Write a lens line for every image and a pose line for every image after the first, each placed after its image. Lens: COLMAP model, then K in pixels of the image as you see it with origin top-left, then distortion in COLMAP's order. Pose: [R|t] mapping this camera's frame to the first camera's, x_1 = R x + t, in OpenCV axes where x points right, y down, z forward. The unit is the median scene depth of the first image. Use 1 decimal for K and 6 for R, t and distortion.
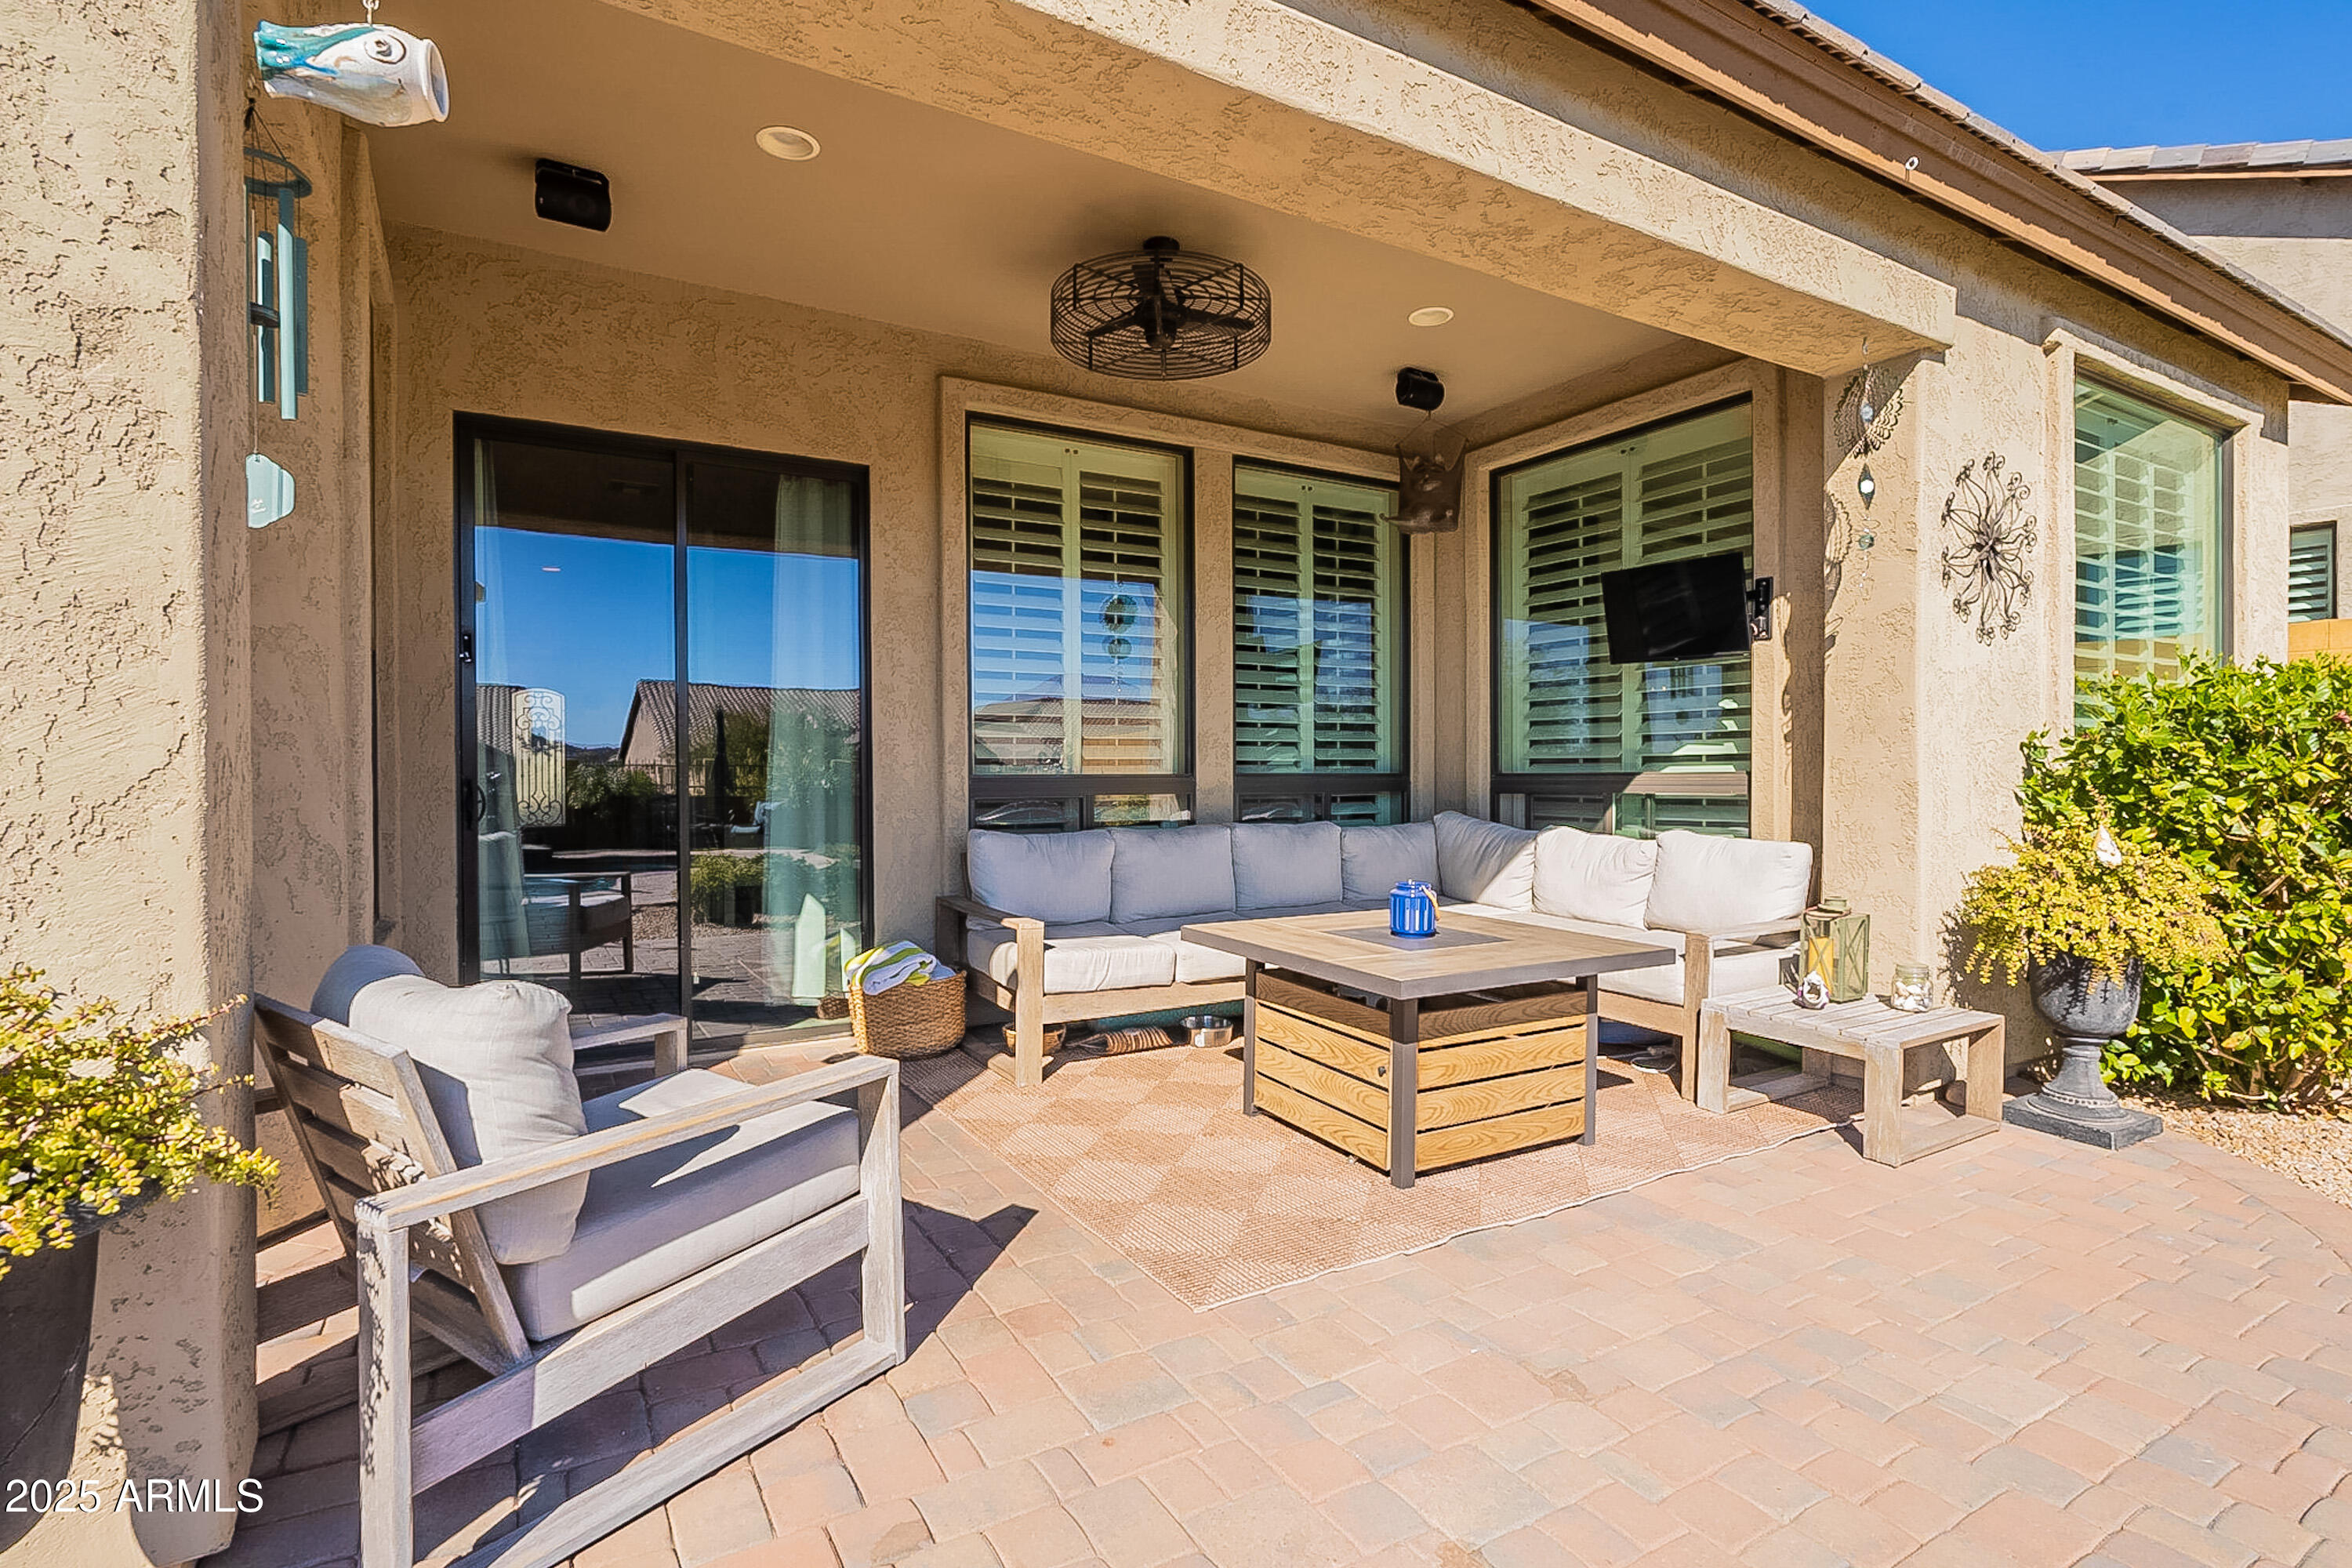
lens RADIAL K [[1123.4, 0, 1179.4], [0, 1123.4, 789.7], [0, 0, 1]] dist [0.000920, -0.000065]
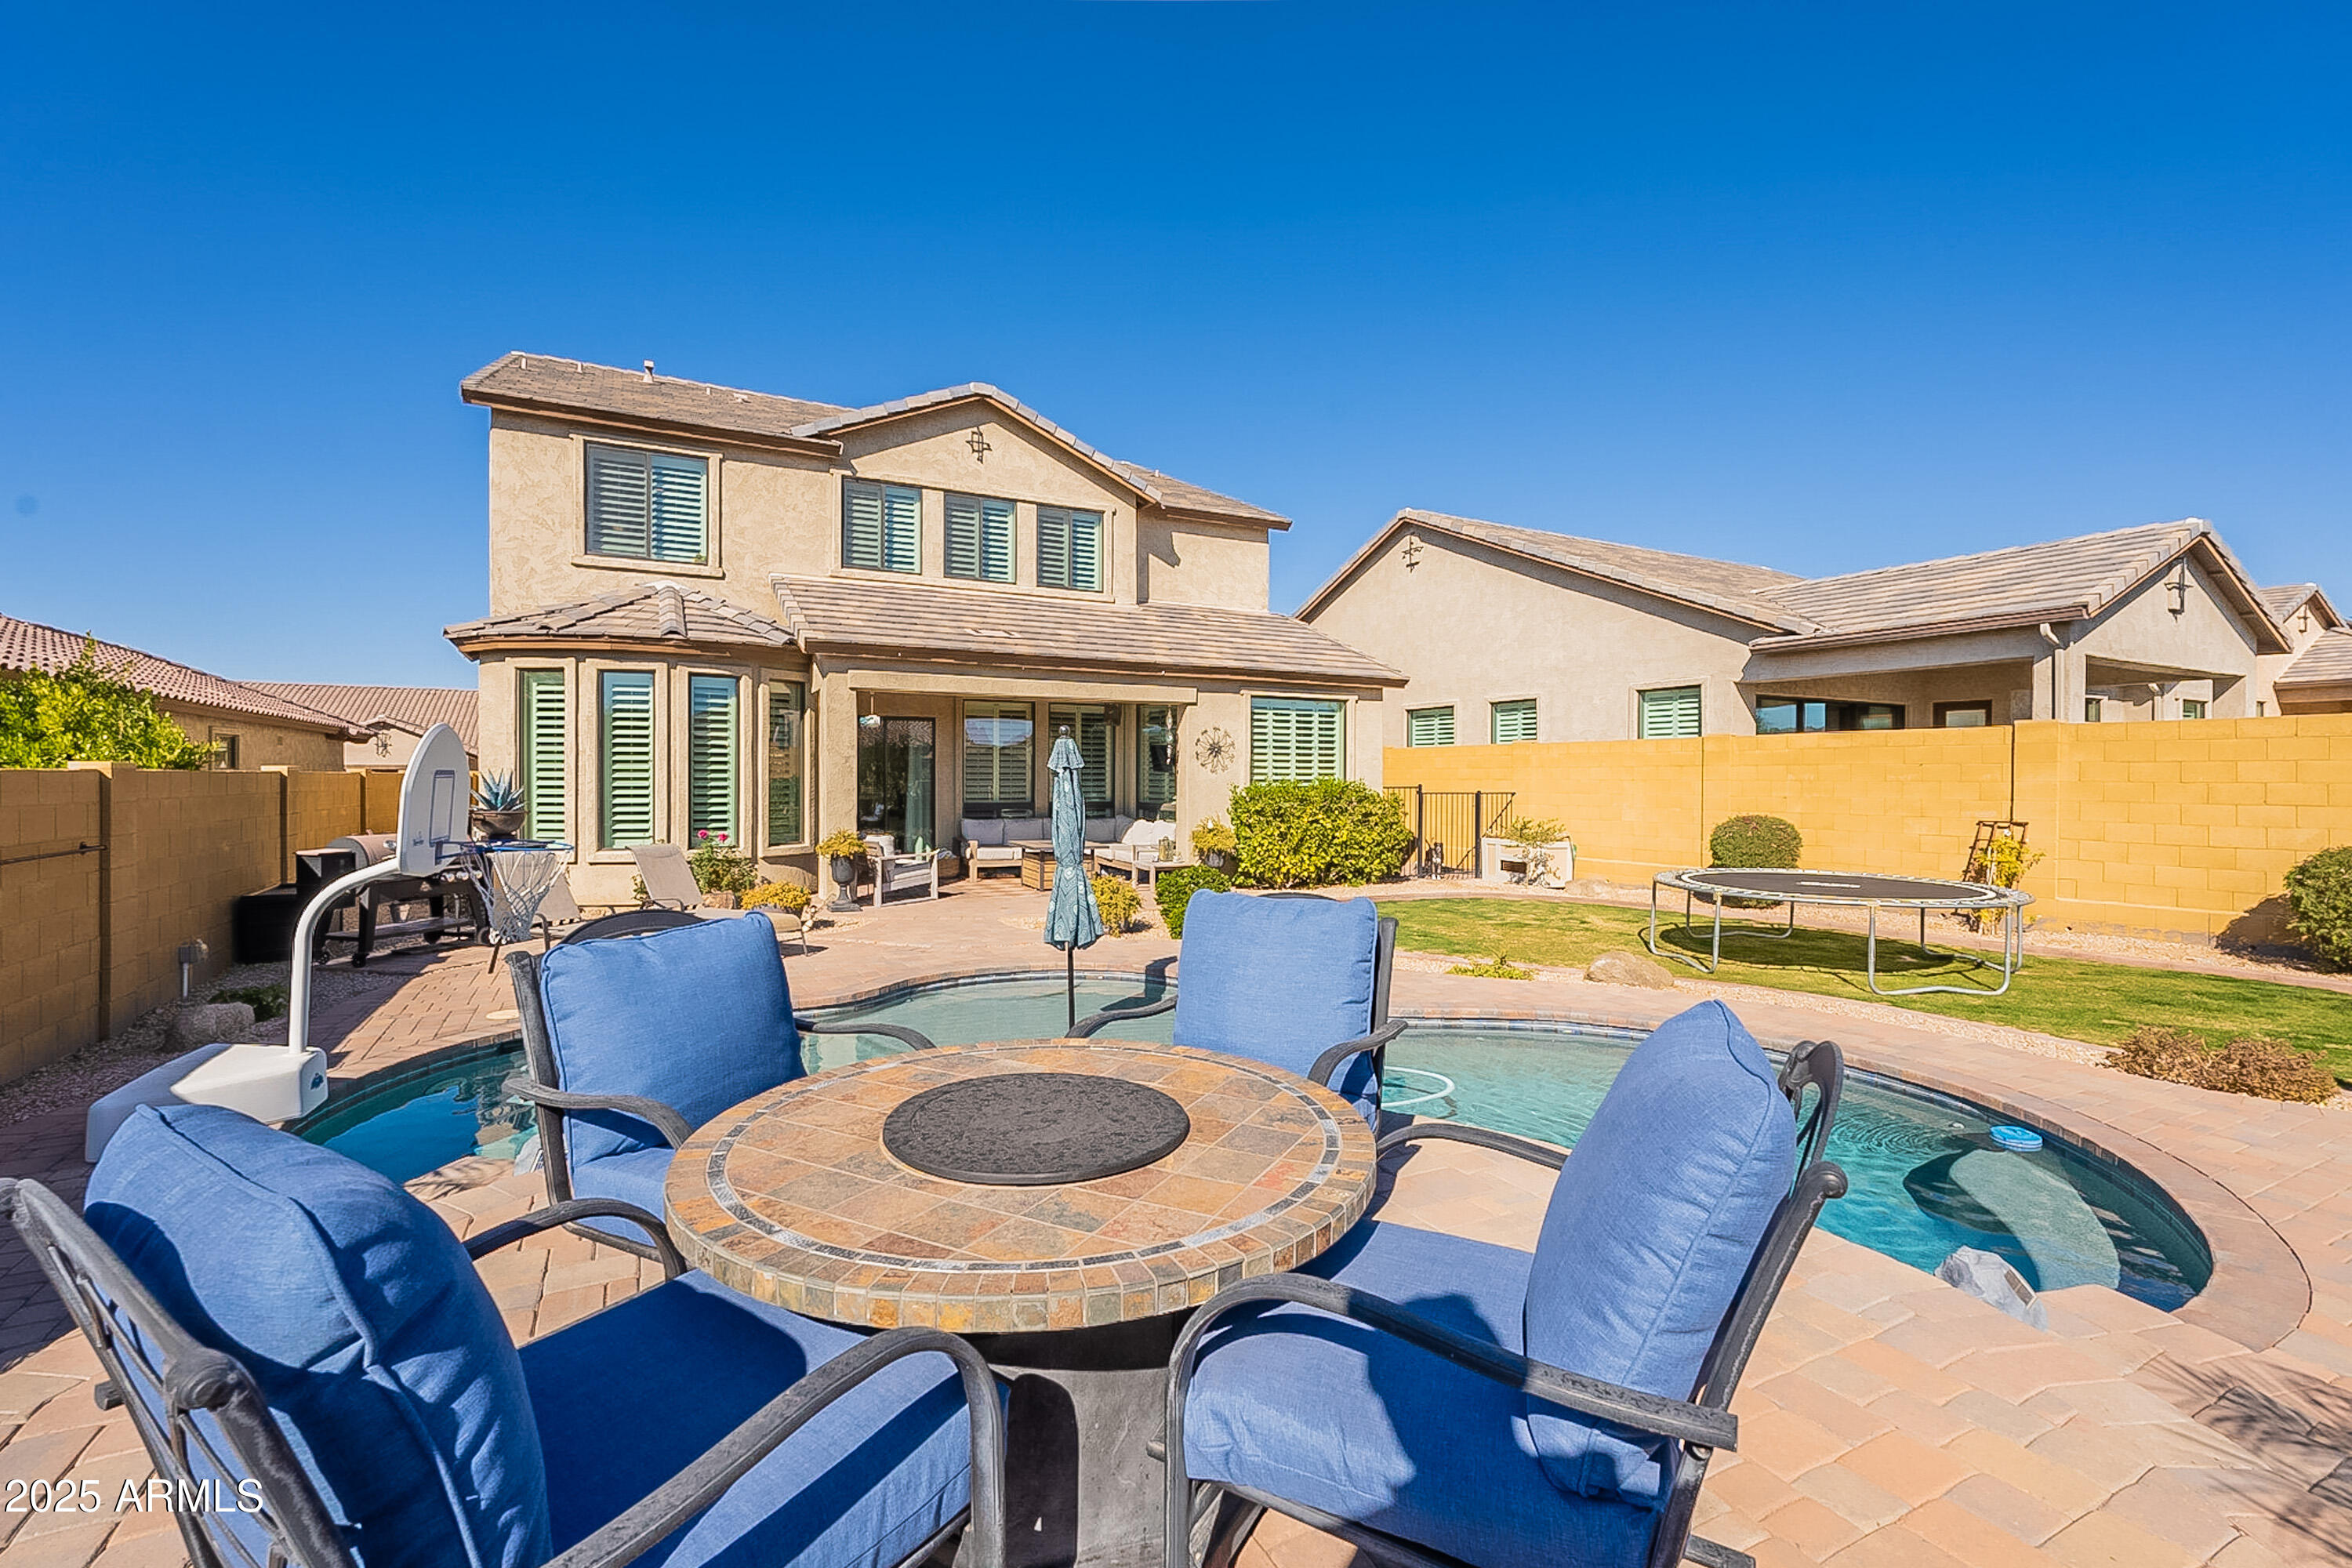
lens RADIAL K [[1032.5, 0, 1173.2], [0, 1032.5, 788.3], [0, 0, 1]] dist [-0.007878, 0.001462]
pose [[0.998628, 0.012676, -0.050805, 0.703209], [-0.012695, 0.999919, -0.000050, -0.071389], [0.050800, 0.000695, 0.998709, -2.428748]]
